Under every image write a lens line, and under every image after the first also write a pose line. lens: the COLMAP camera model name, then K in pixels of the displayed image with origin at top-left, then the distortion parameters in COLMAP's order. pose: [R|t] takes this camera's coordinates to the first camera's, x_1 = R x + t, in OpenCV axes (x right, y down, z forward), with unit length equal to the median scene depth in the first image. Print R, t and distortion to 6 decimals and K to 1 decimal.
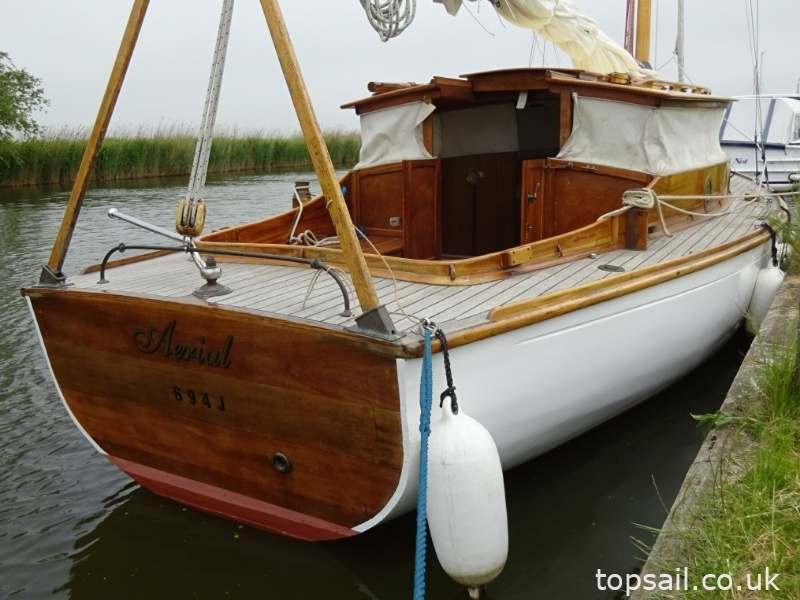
lens RADIAL K [[677.7, 0, 376.8], [0, 677.7, 298.7], [0, 0, 1]] dist [0.008726, 0.007648]
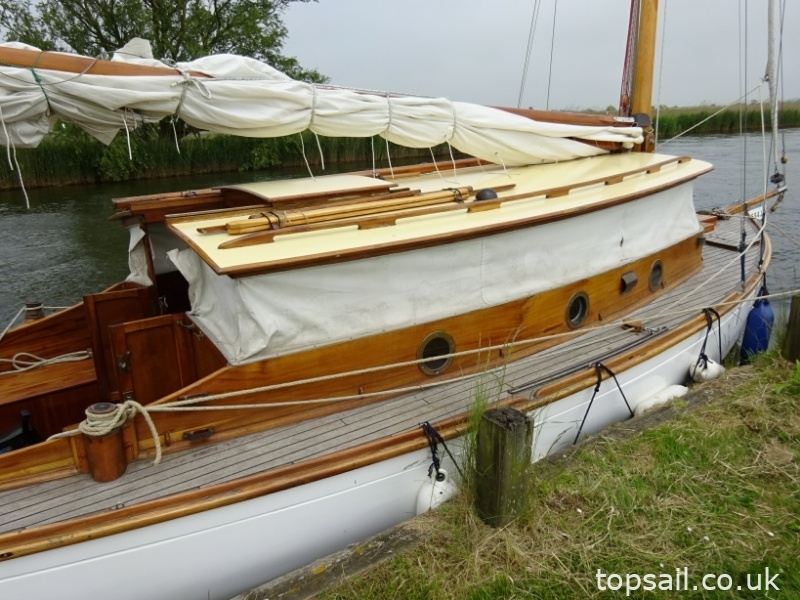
lens RADIAL K [[632.9, 0, 400.0], [0, 632.9, 300.0], [0, 0, 1]] dist [0.006331, 0.003113]
pose [[0.918020, 0.097197, -0.384437, 1.355479], [-0.065707, 0.993378, 0.094248, -0.522674], [0.391052, -0.061261, 0.918327, 0.623133]]
